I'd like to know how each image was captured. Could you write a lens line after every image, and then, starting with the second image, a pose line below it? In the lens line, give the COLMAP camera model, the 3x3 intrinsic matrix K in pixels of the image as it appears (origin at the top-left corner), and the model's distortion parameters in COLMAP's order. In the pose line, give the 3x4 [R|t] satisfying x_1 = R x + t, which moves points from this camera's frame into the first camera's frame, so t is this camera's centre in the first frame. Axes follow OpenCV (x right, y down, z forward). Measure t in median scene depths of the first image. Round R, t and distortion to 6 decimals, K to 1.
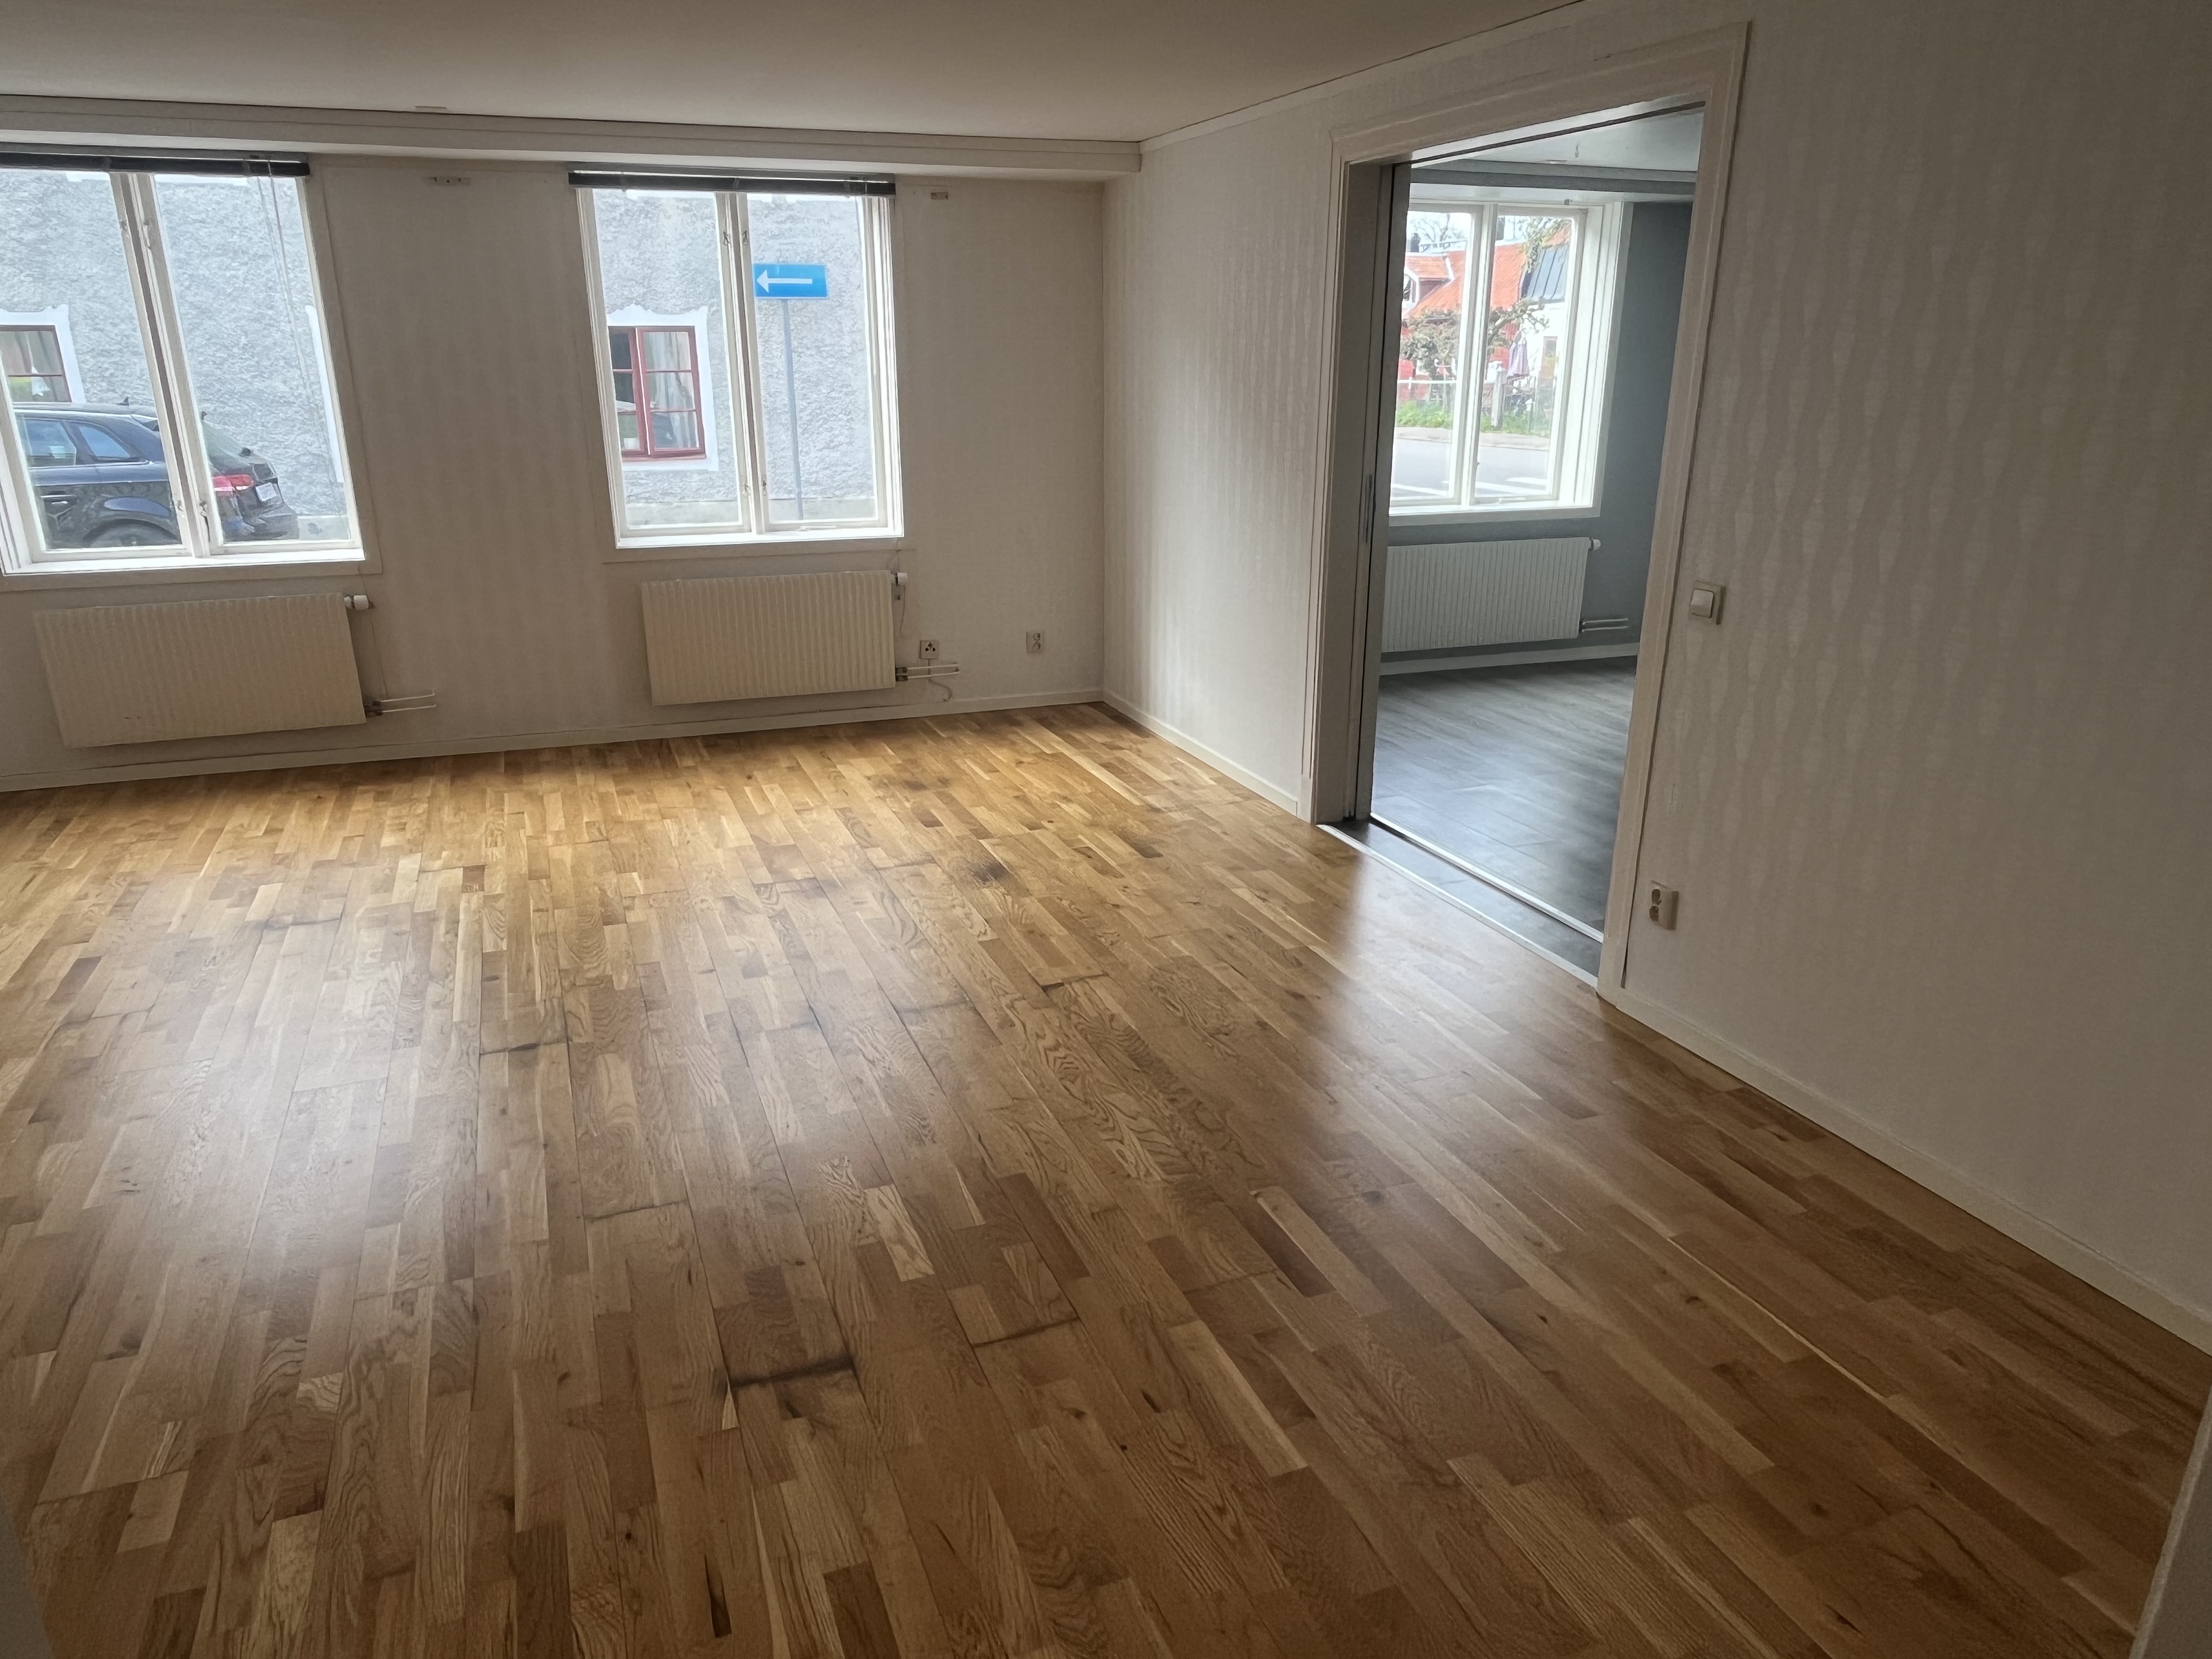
lens RADIAL K [[1429.8, 0, 1100.5], [0, 1429.8, 831.8], [0, 0, 1]] dist [-0.003509, -0.004806]
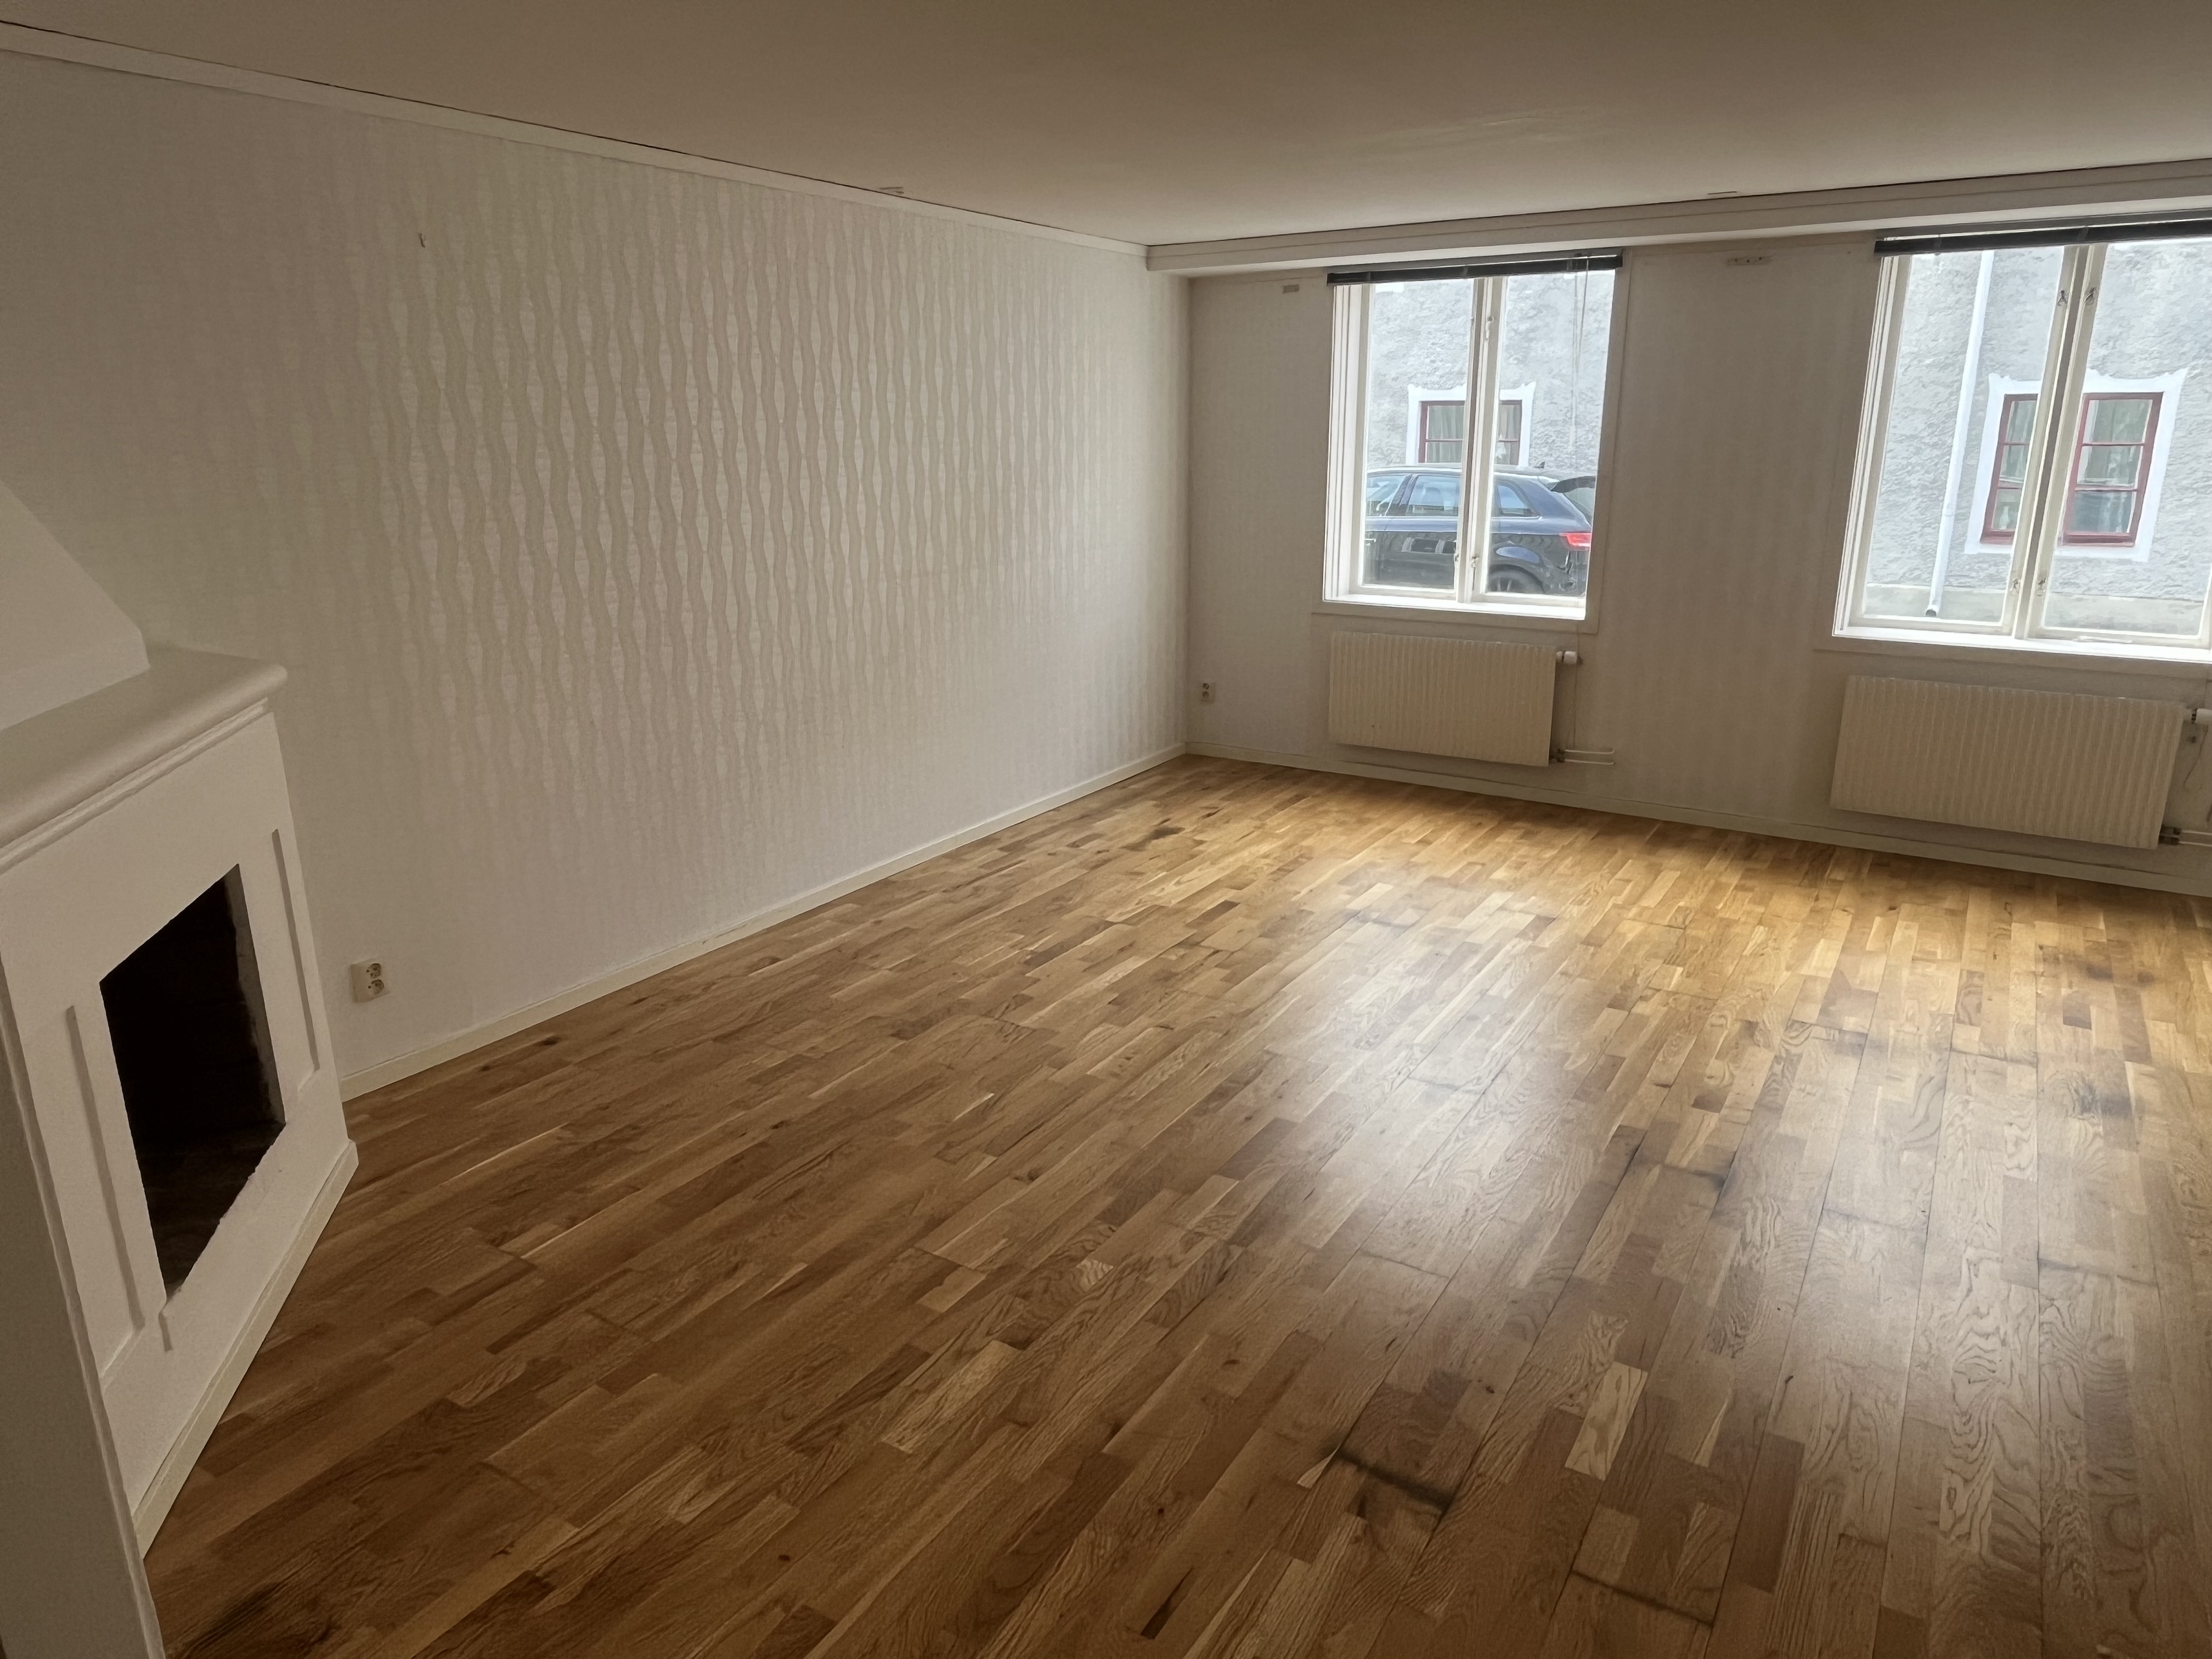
lens RADIAL K [[1429.8, 0, 1102.6], [0, 1429.8, 838.4], [0, 0, 1]] dist [-0.003509, -0.004806]
pose [[0.589870, 0.223523, -0.775945, 0.161148], [-0.252572, 0.963782, 0.085628, -0.037197], [0.766981, 0.145472, 0.624962, 0.086653]]
